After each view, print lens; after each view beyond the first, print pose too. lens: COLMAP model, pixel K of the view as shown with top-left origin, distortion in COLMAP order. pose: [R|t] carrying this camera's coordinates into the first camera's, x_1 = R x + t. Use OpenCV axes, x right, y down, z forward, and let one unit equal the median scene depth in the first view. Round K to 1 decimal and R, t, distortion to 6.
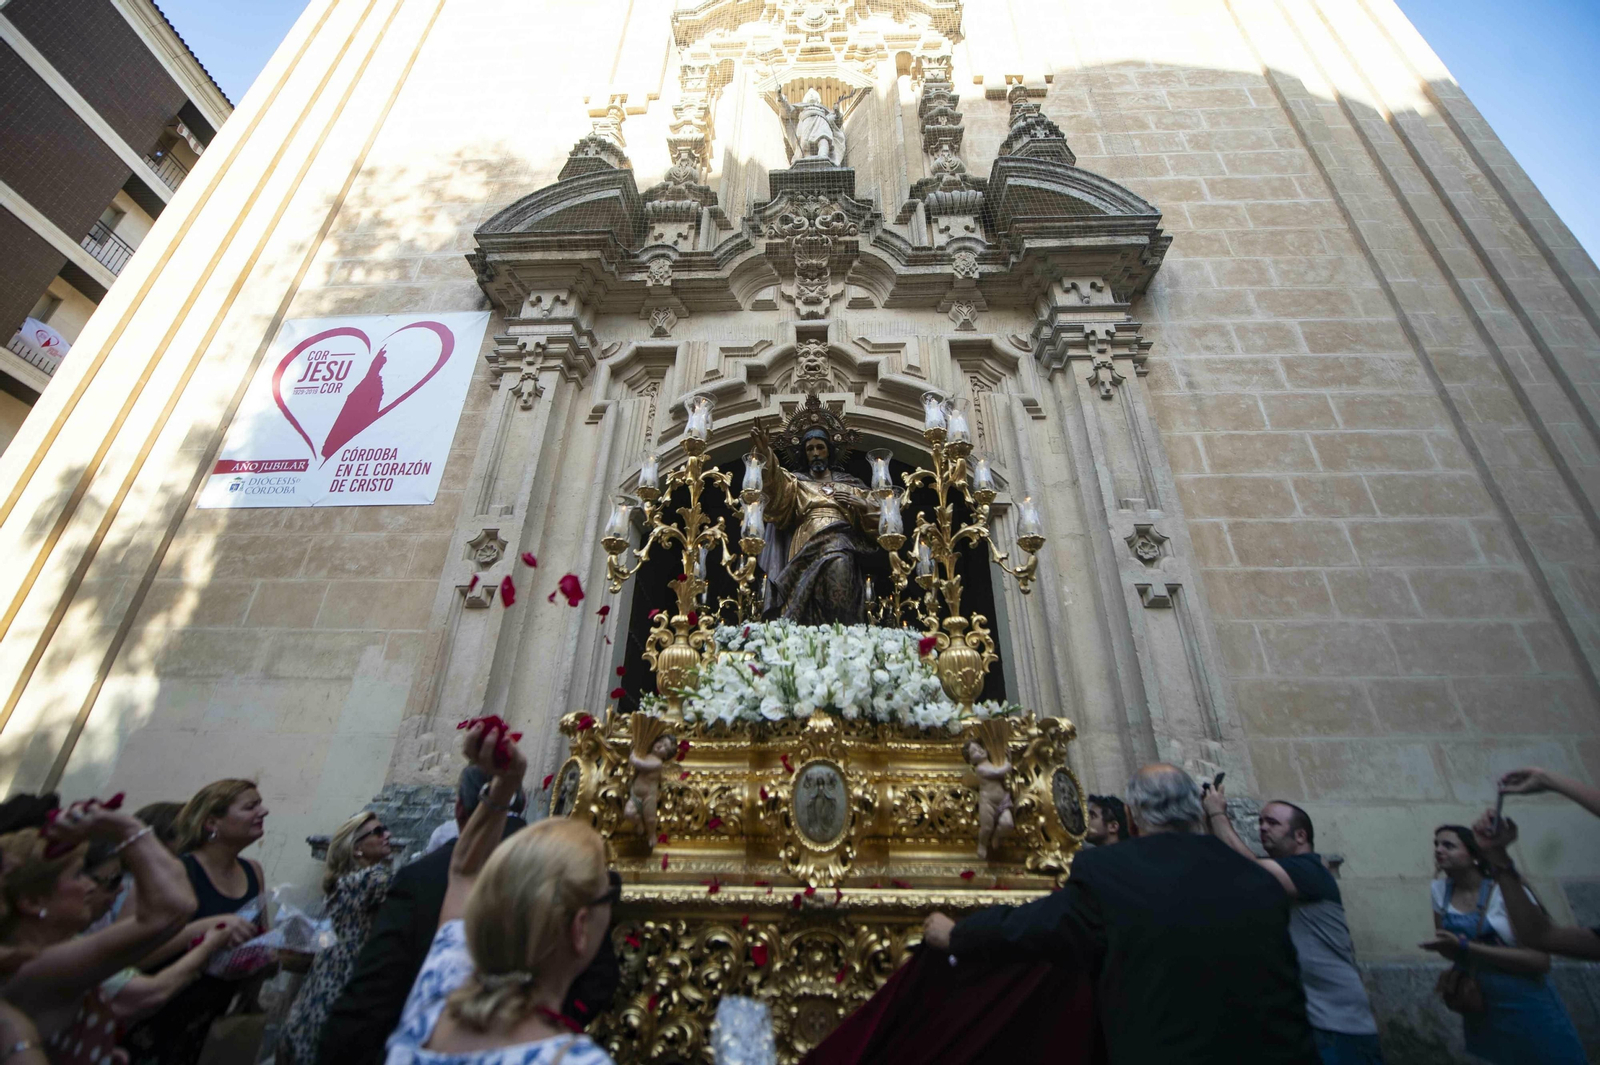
lens RADIAL K [[641.3, 0, 800.1], [0, 641.3, 520.1], [0, 0, 1]] dist [-0.018192, -0.000470]
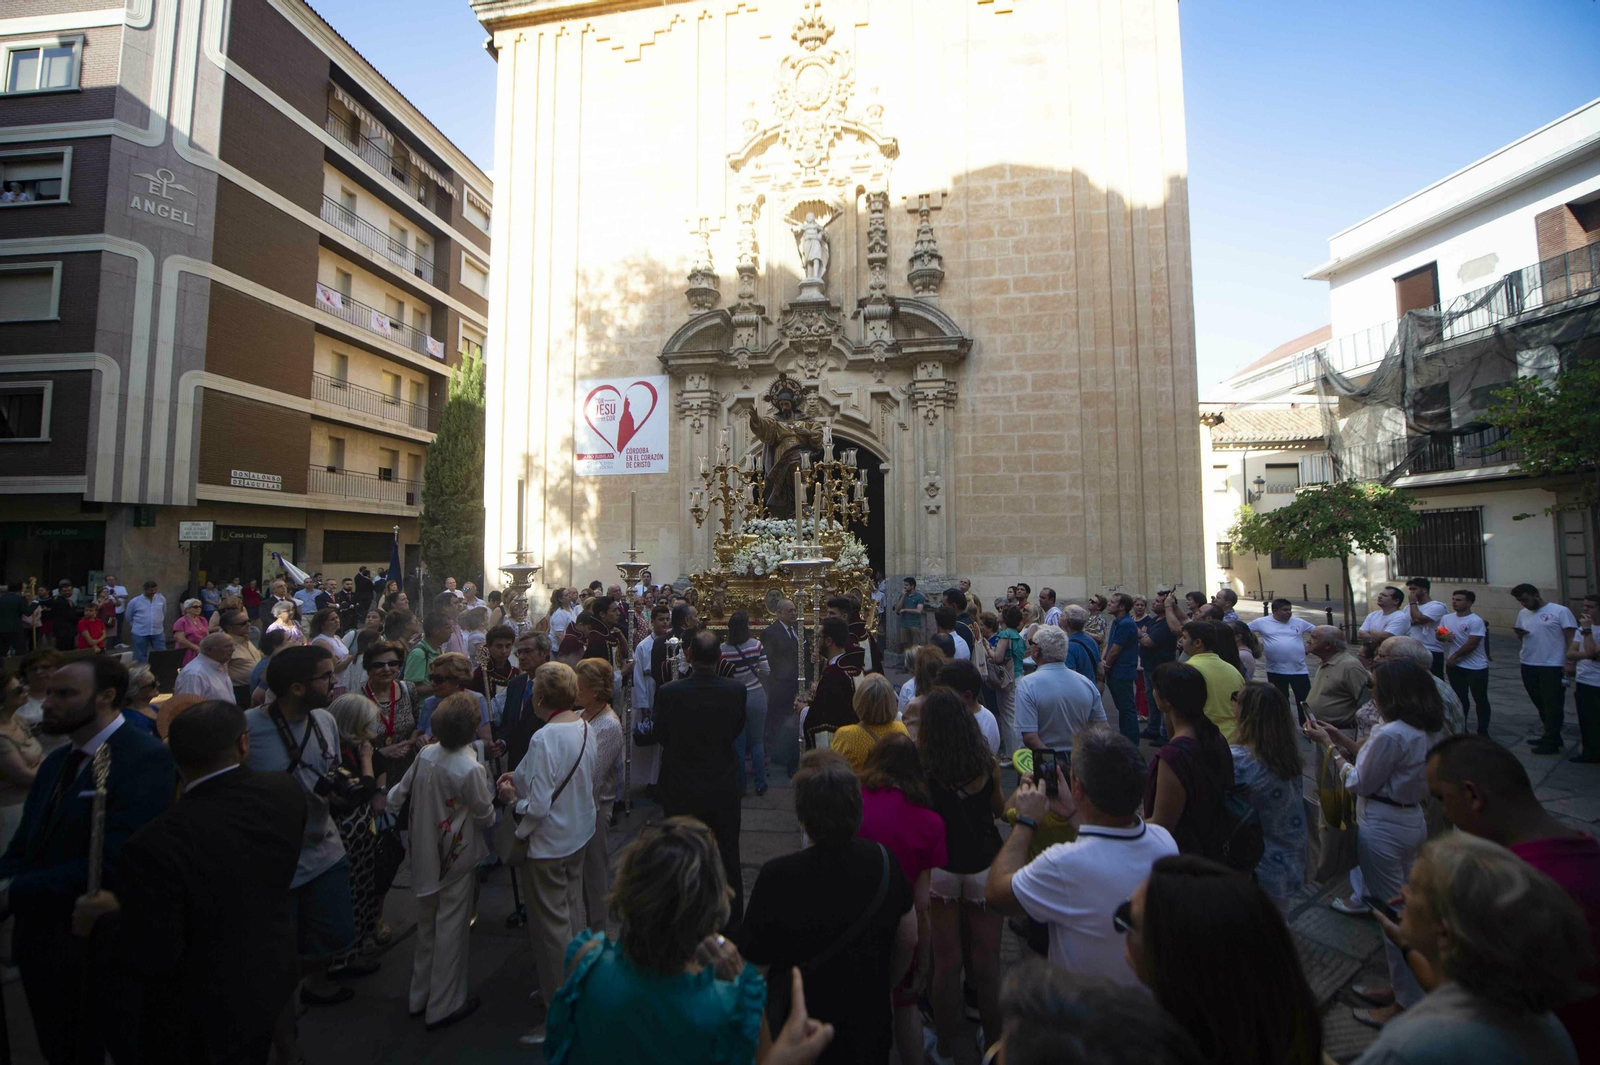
lens RADIAL K [[641.3, 0, 798.9], [0, 641.3, 521.8], [0, 0, 1]] dist [-0.018192, -0.000470]
pose [[0.993390, -0.024380, -0.112170, 0.222817], [0.066692, 0.917918, 0.391124, -0.769309], [0.093427, -0.396019, 0.913477, -1.315524]]
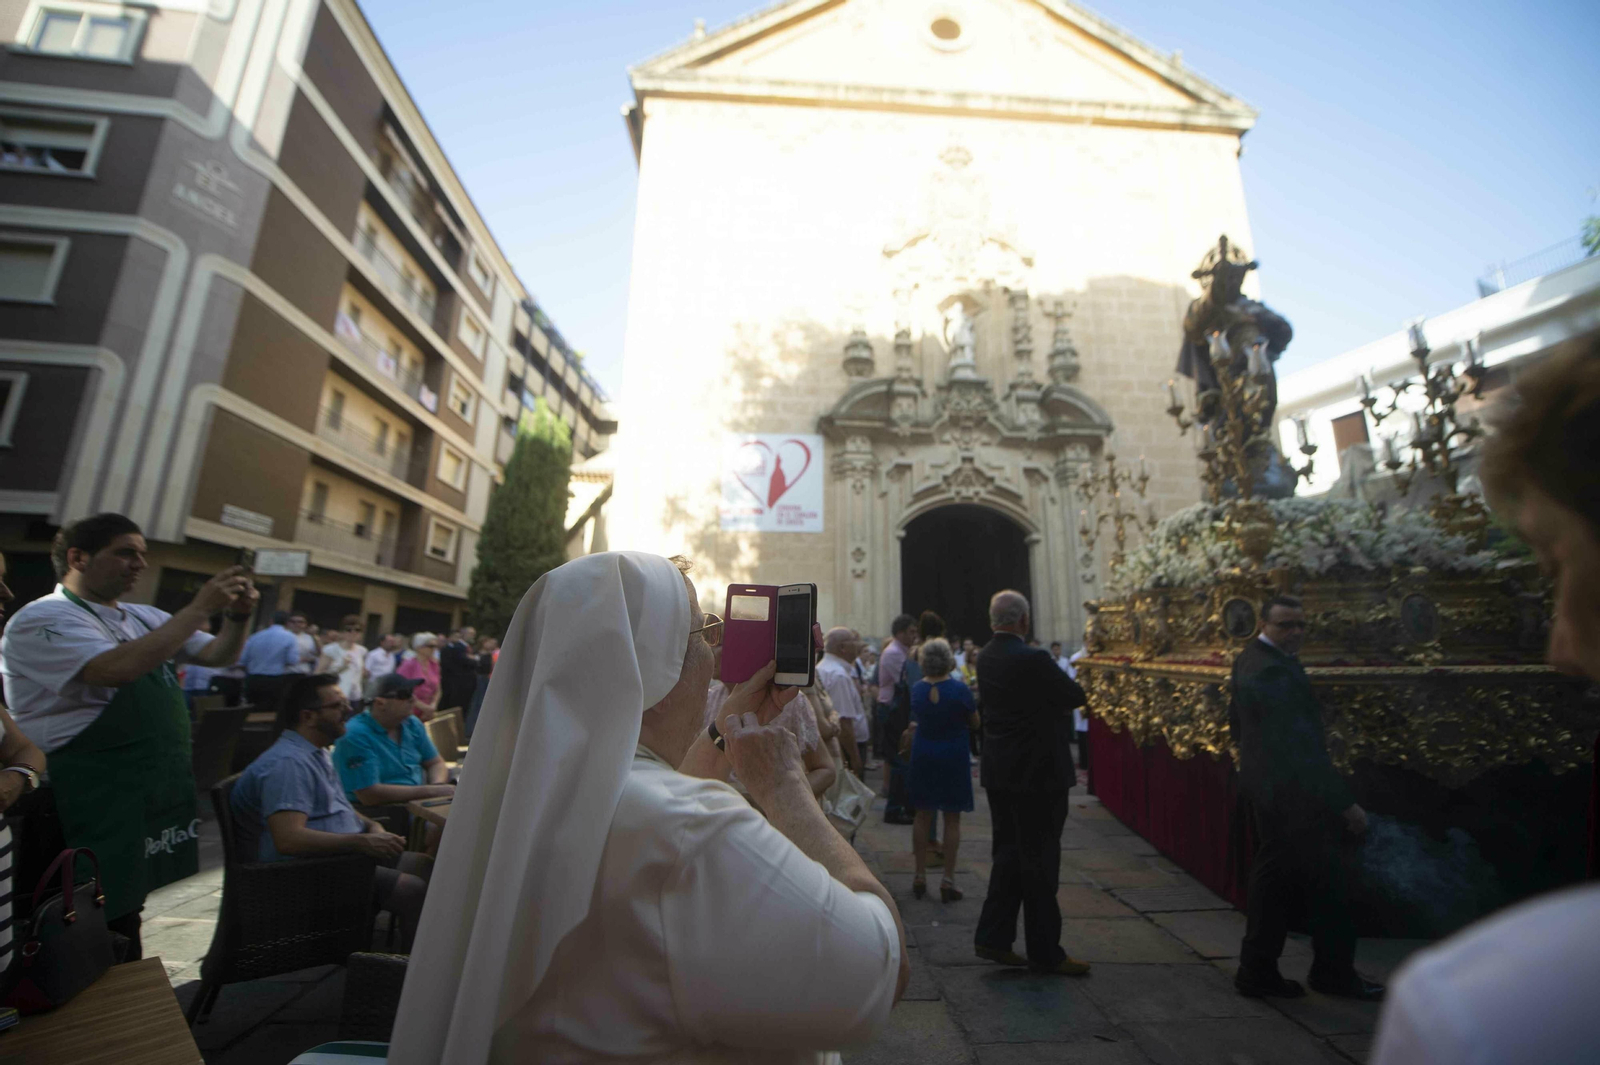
lens RADIAL K [[641.3, 0, 795.7], [0, 641.3, 521.5], [0, 0, 1]] dist [-0.018192, -0.000470]
pose [[0.995076, 0.022723, 0.096479, -0.866434], [-0.045255, 0.970145, 0.238268, -0.622578], [-0.088184, -0.241461, 0.966396, -1.349372]]
